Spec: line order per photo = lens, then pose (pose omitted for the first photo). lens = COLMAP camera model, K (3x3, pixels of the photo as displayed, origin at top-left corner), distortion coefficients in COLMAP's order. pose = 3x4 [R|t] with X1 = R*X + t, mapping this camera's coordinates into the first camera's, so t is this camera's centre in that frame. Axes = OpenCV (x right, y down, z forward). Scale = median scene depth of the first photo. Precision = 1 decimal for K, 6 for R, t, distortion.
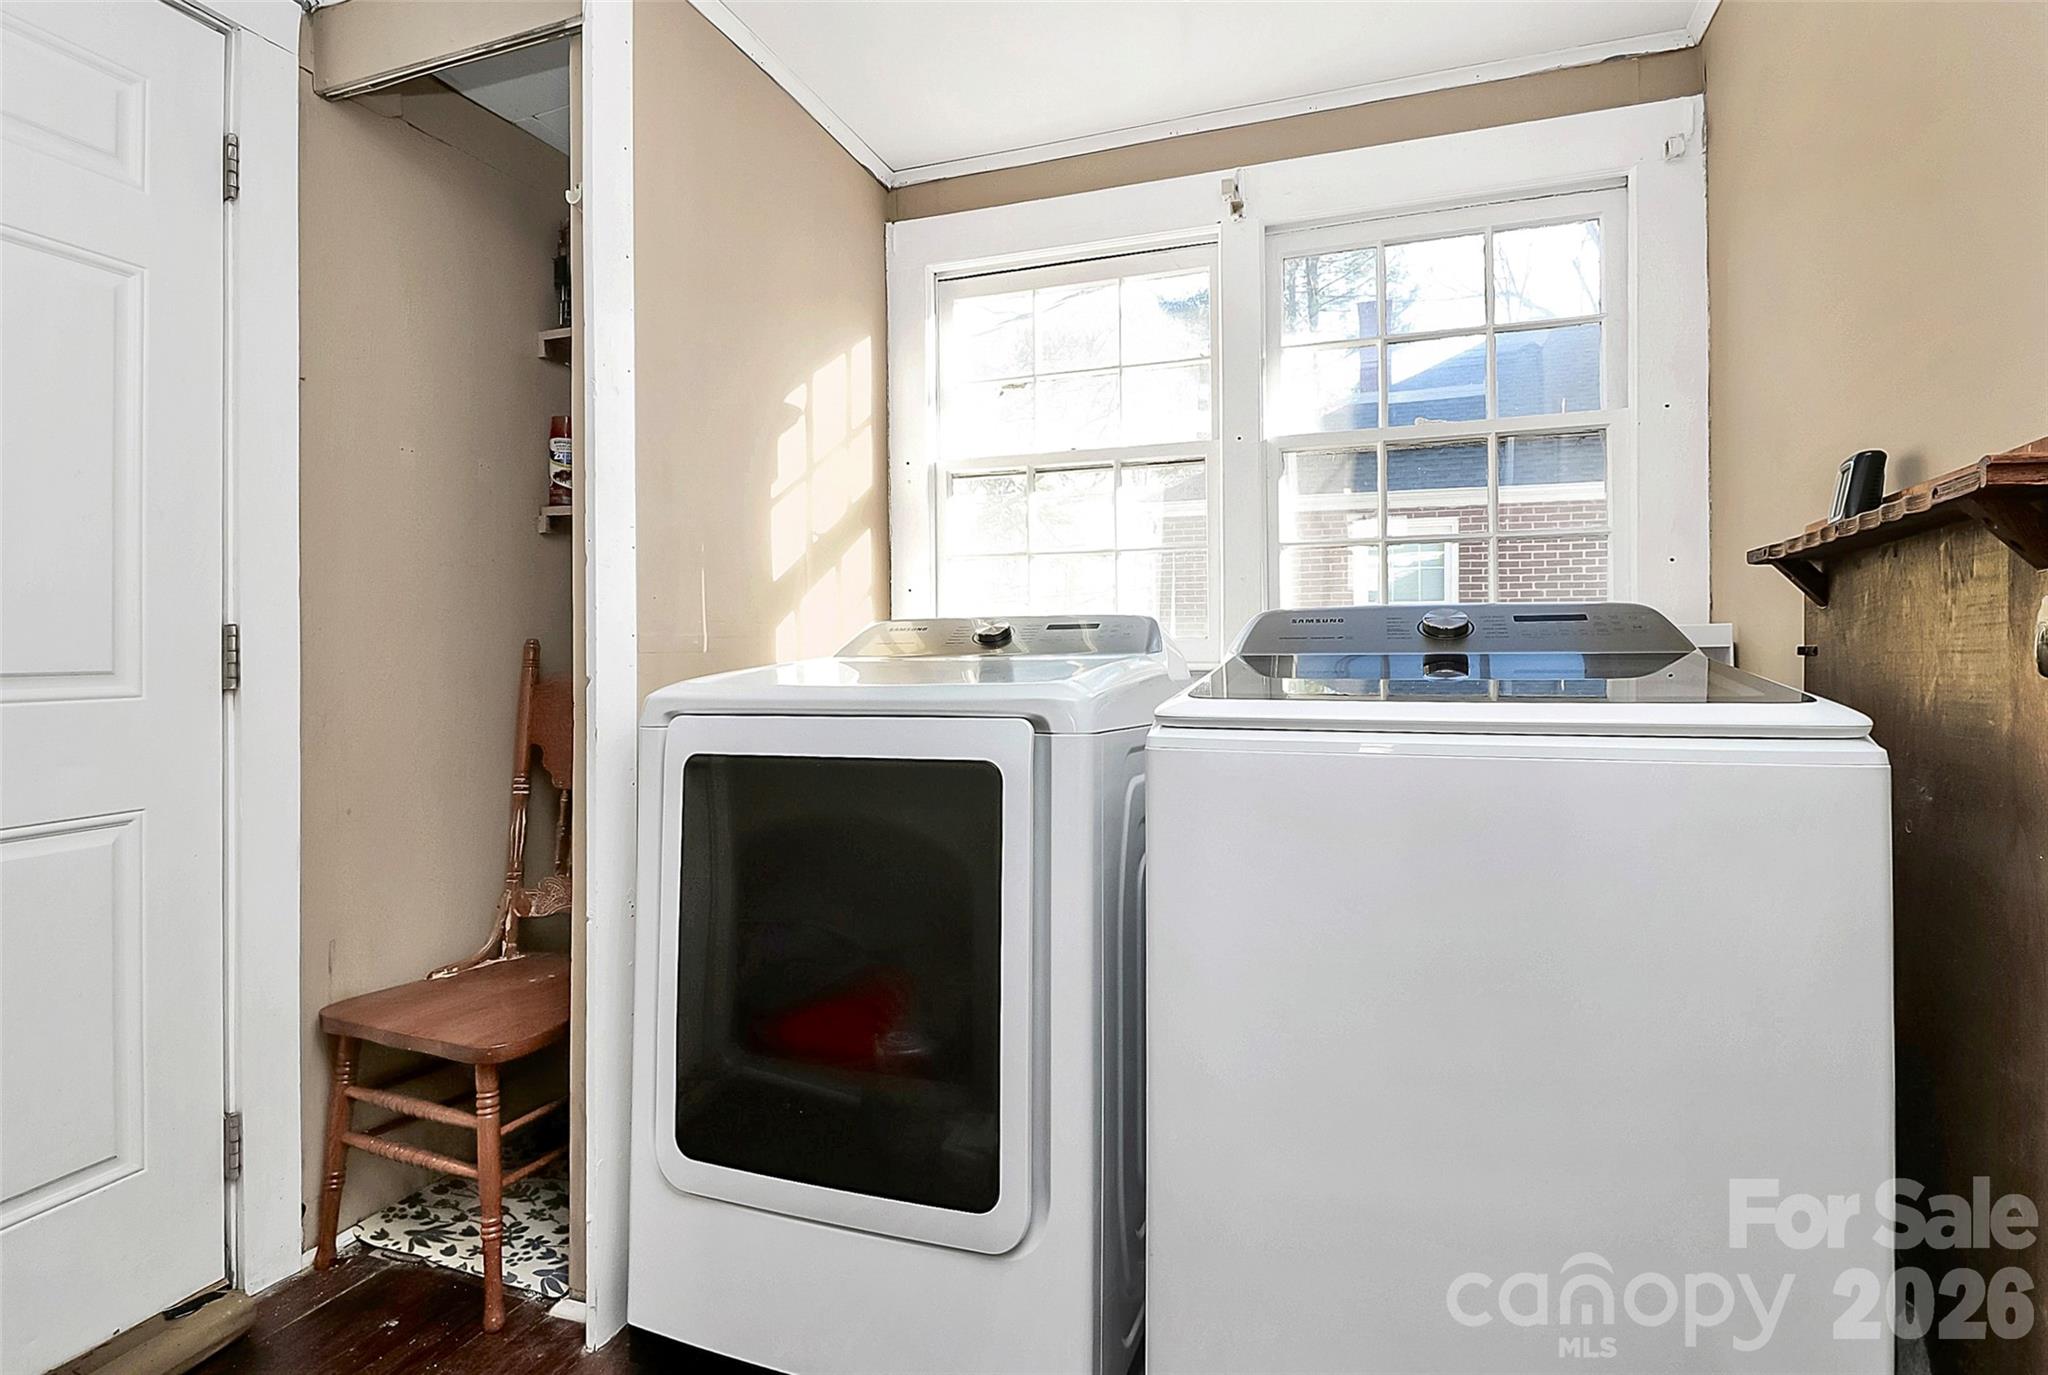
lens RADIAL K [[979.8, 0, 1027.7], [0, 979.8, 679.3], [0, 0, 1]] dist [0.003392, -0.013390]
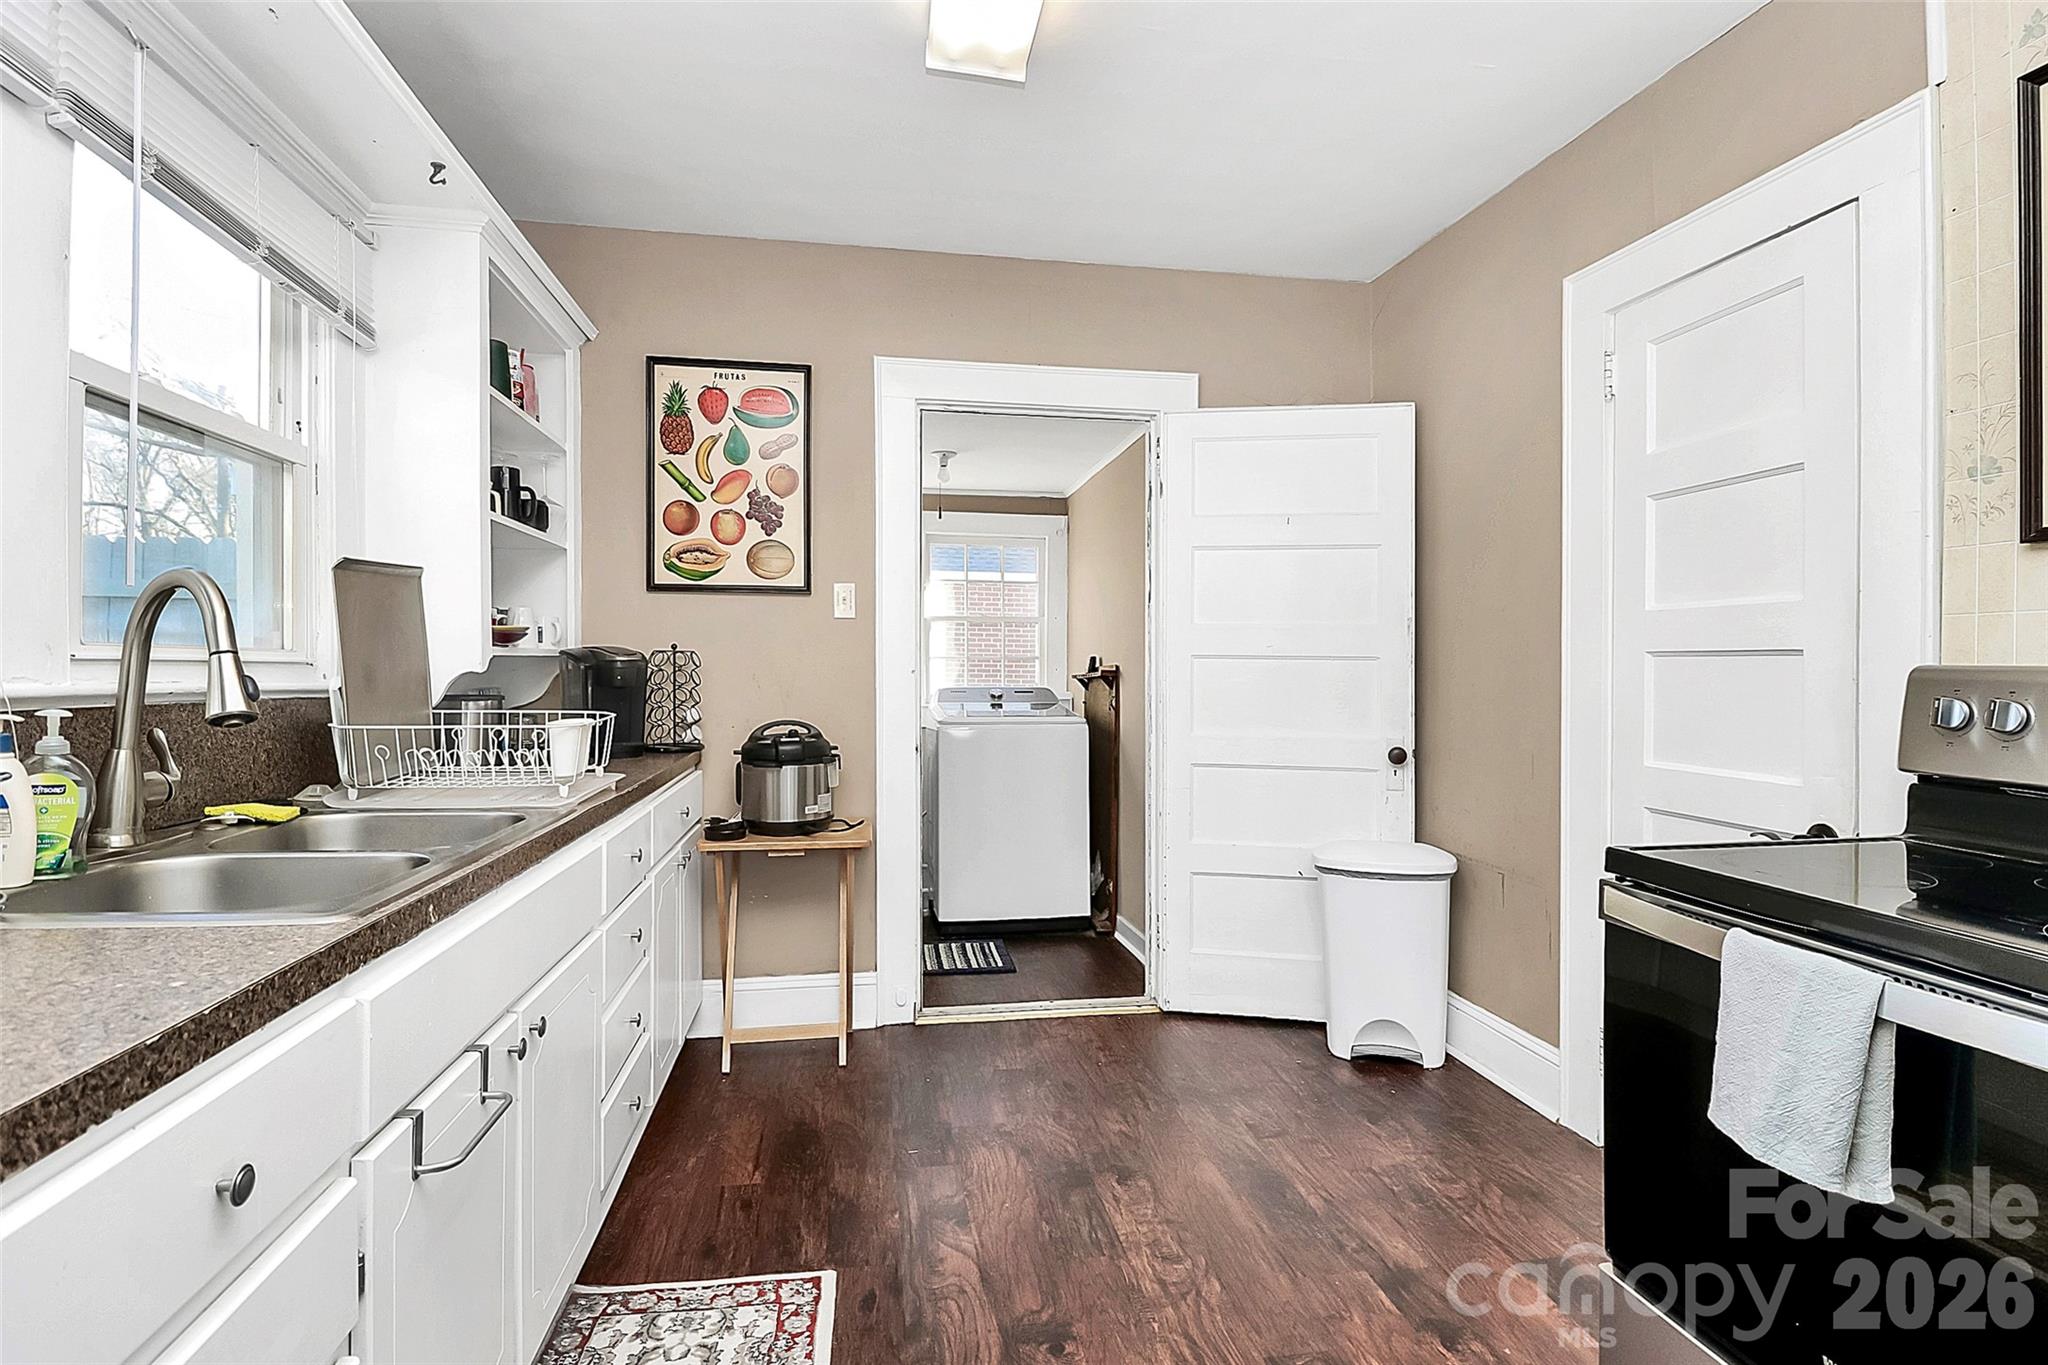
lens RADIAL K [[979.8, 0, 1031.8], [0, 979.8, 680.5], [0, 0, 1]] dist [0.003392, -0.013390]
pose [[0.872454, -0.001057, 0.488695, -1.102563], [-0.001609, 0.999986, 0.005036, -0.119493], [-0.488693, -0.005179, 0.872440, -1.976899]]
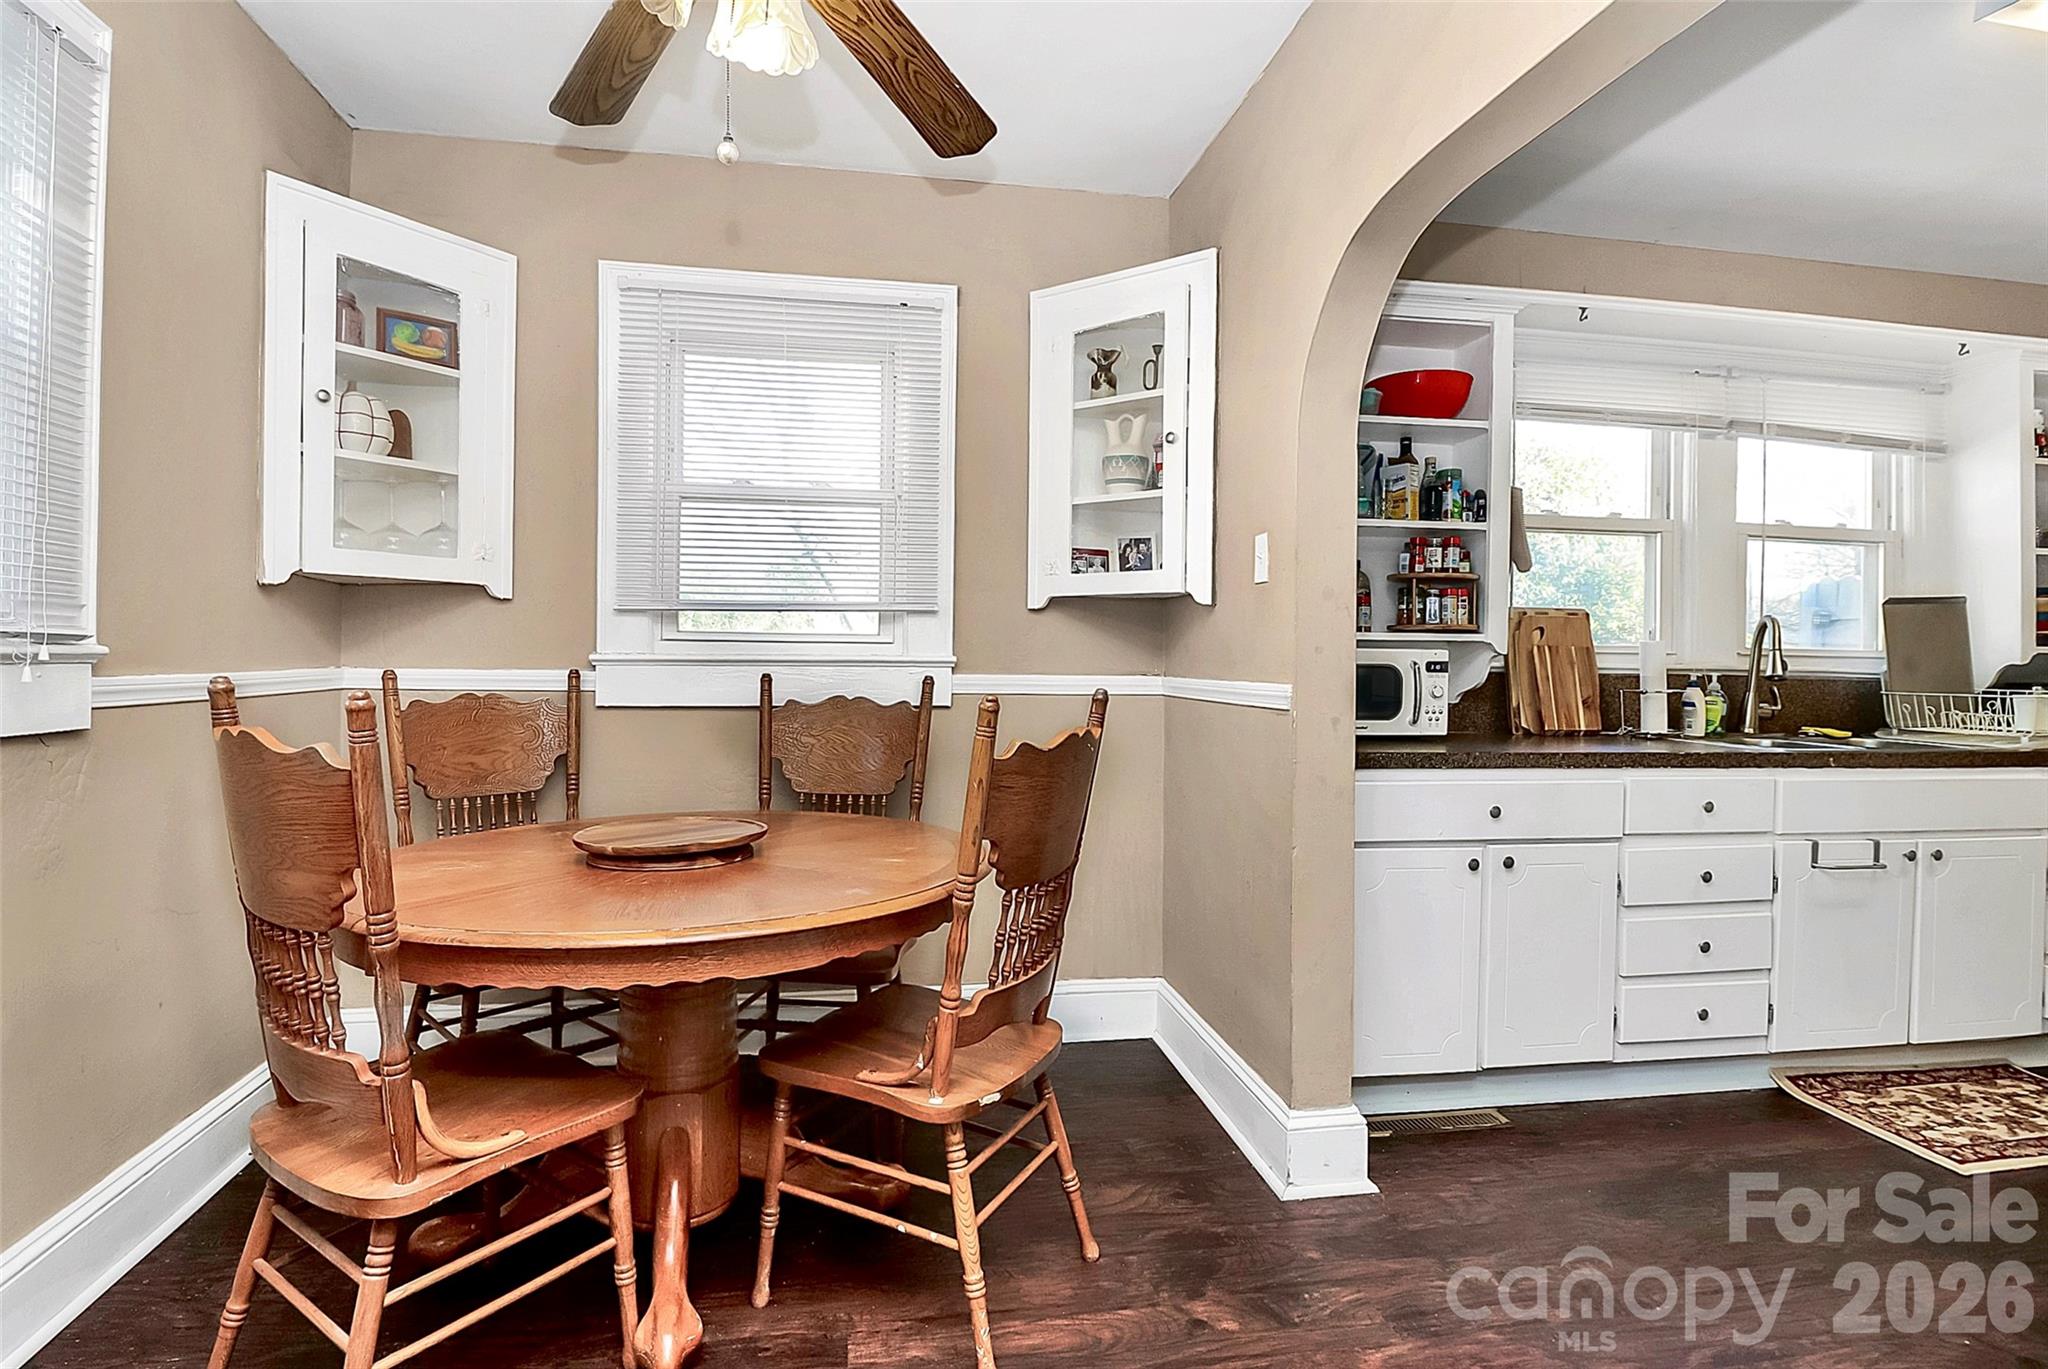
lens RADIAL K [[979.8, 0, 979.0], [0, 979.8, 659.4], [0, 0, 1]] dist [0.003392, -0.013390]
pose [[0.469004, 0.001465, -0.883195, -0.332410], [-0.020852, 0.999738, -0.009414, -0.069374], [0.882950, 0.022832, 0.468912, -3.222333]]
